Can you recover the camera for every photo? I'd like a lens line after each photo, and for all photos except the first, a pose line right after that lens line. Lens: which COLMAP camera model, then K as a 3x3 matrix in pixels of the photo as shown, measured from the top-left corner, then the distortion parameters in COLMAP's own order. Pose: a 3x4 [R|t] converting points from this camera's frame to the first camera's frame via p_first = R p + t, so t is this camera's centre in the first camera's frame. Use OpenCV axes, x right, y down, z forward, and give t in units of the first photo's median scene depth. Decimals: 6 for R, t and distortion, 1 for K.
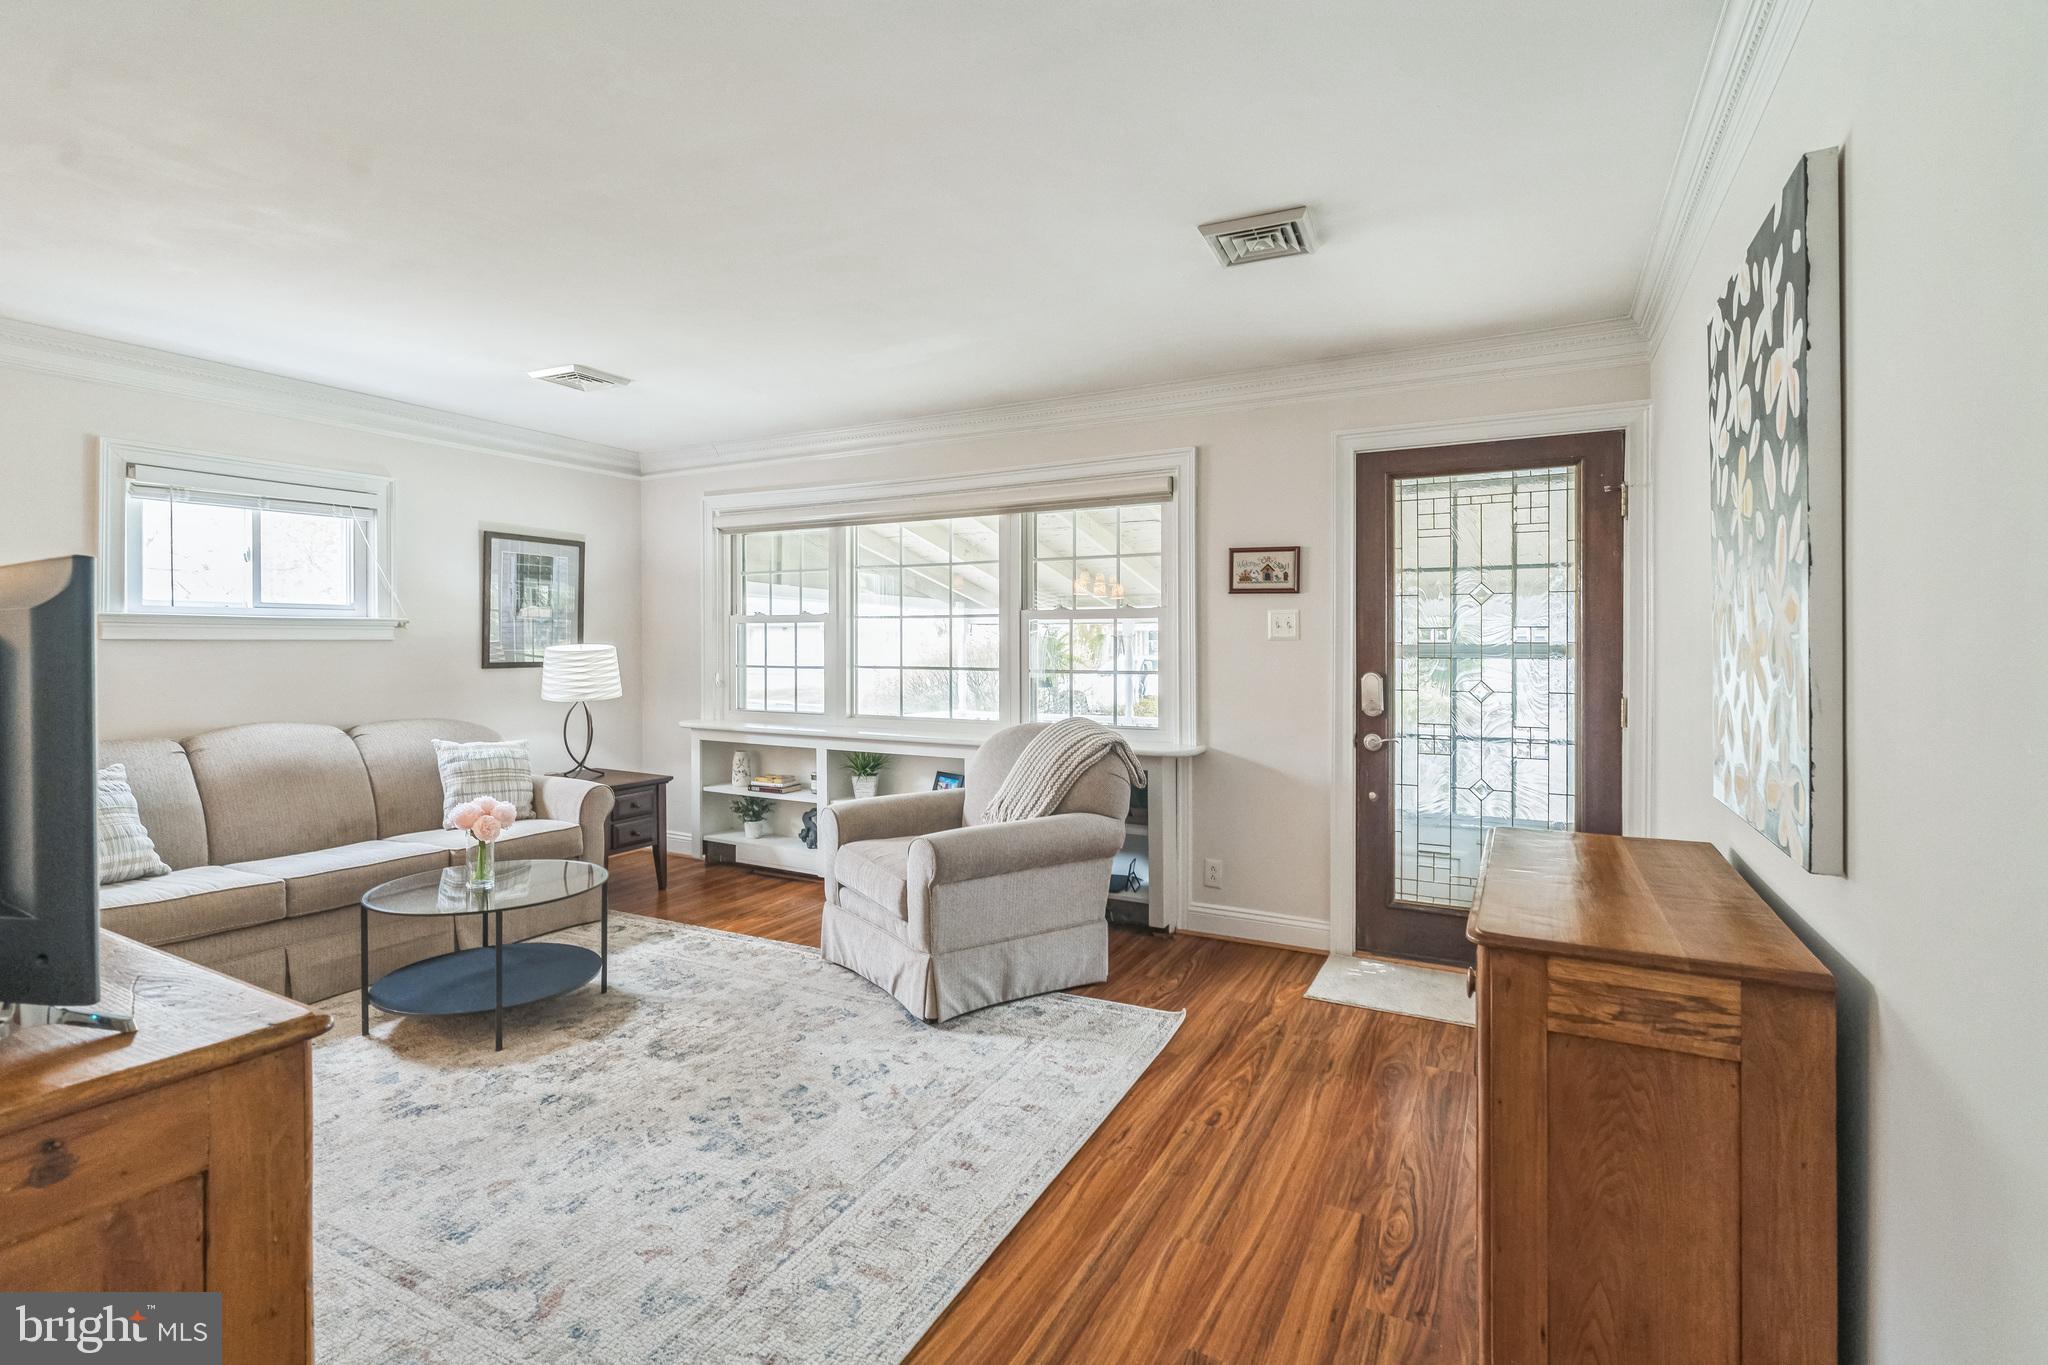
lens RADIAL K [[948.6, 0, 1012.4], [0, 948.6, 686.9], [0, 0, 1]] dist [-0.001939, -0.000403]
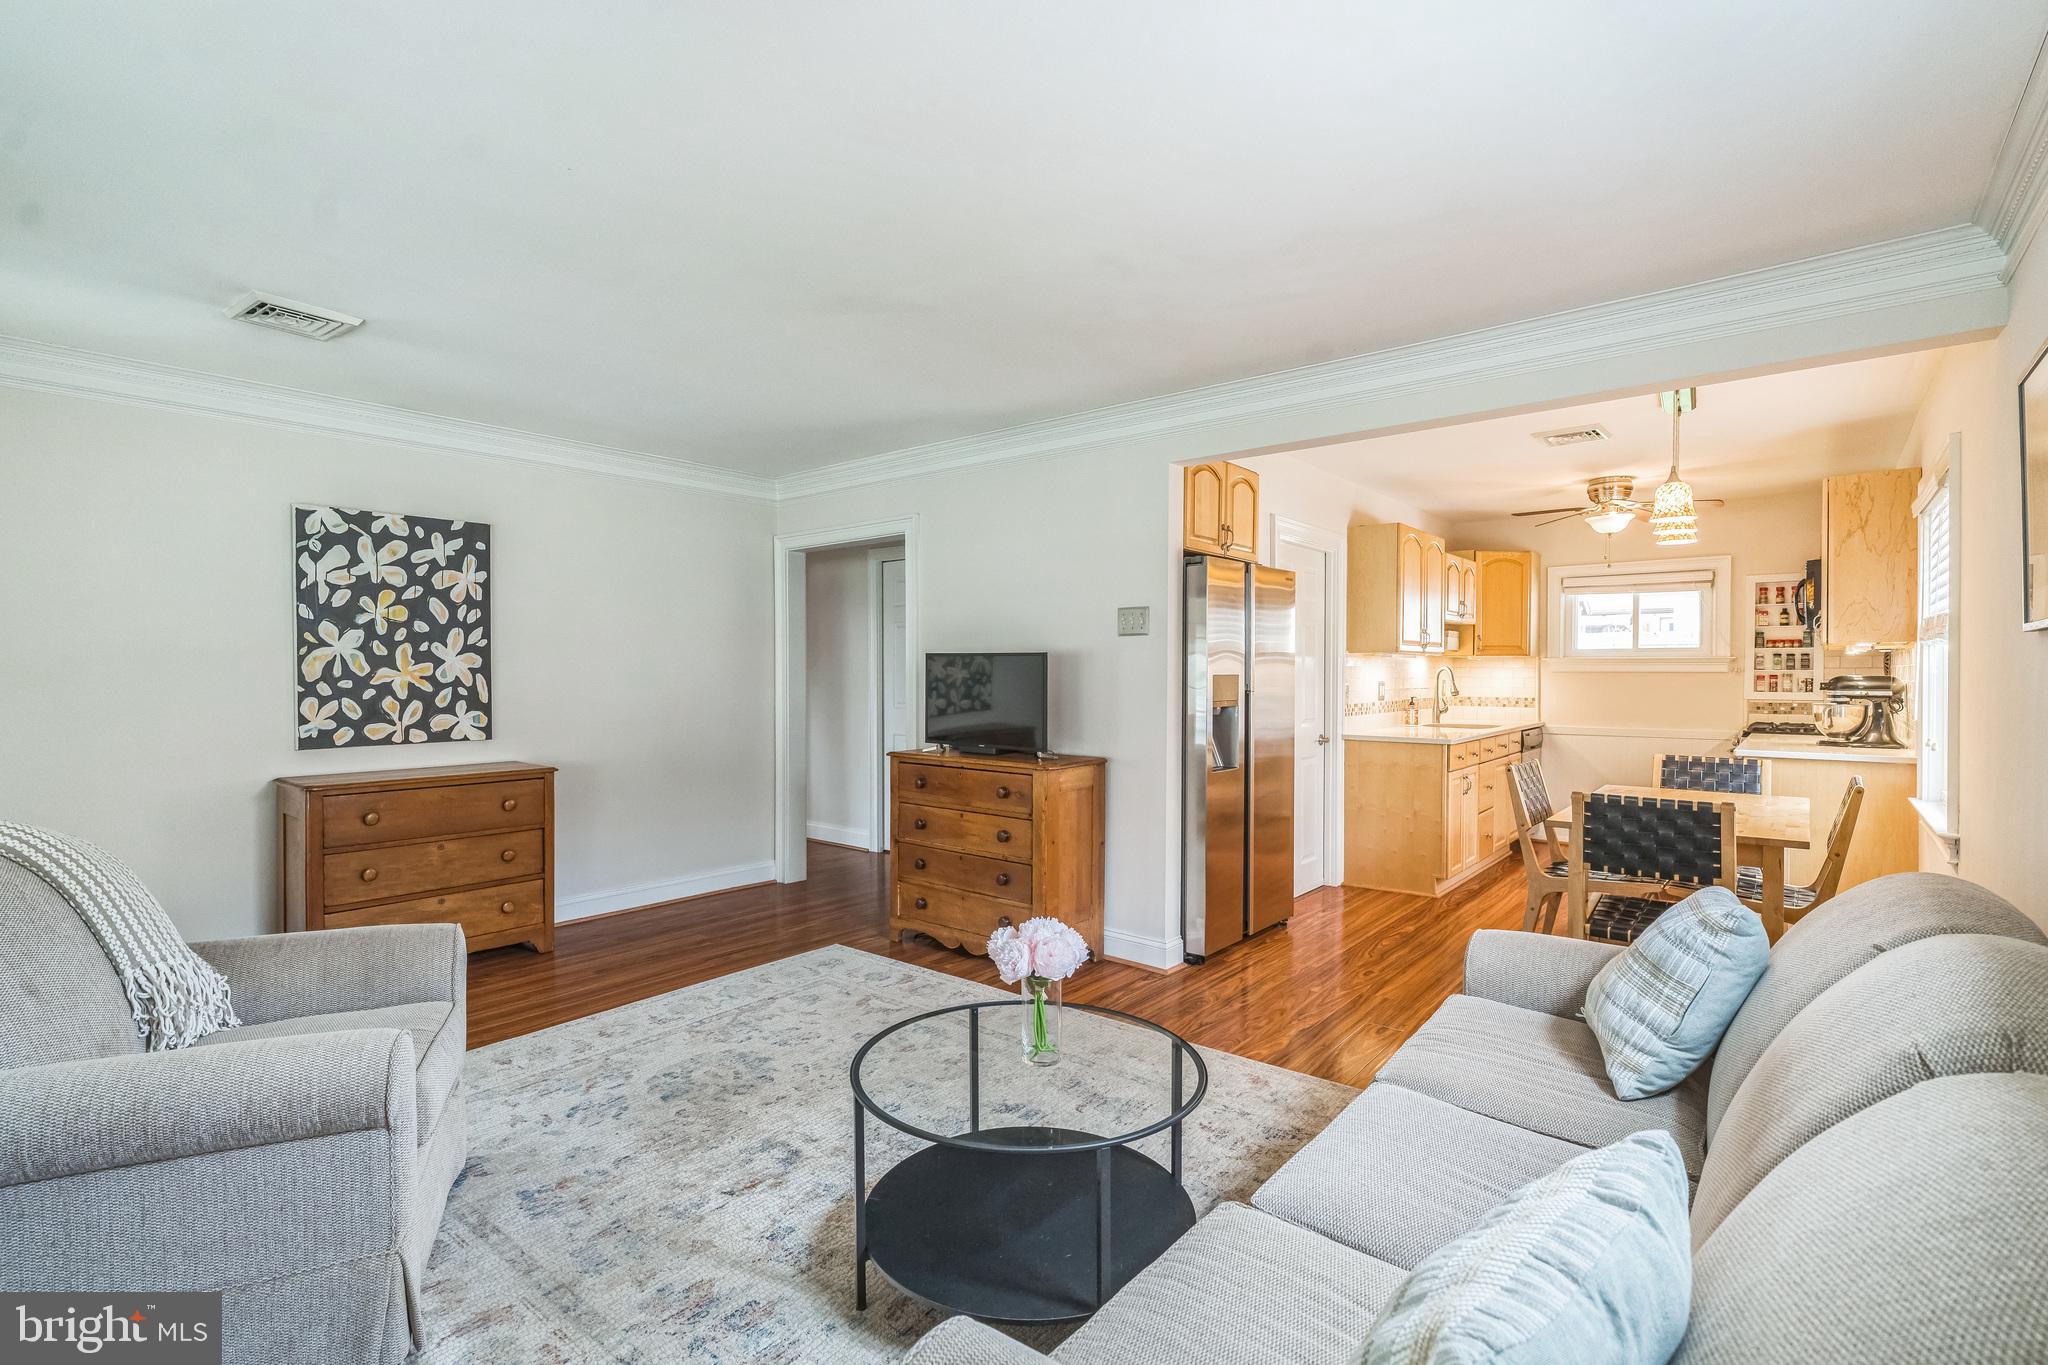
lens RADIAL K [[948.6, 0, 1012.4], [0, 948.6, 686.9], [0, 0, 1]] dist [-0.001939, -0.000403]
pose [[-0.980903, -0.001863, 0.194488, -0.628266], [0.010537, 0.997977, 0.062703, -0.069776], [-0.194211, 0.063555, -0.978899, 1.510562]]
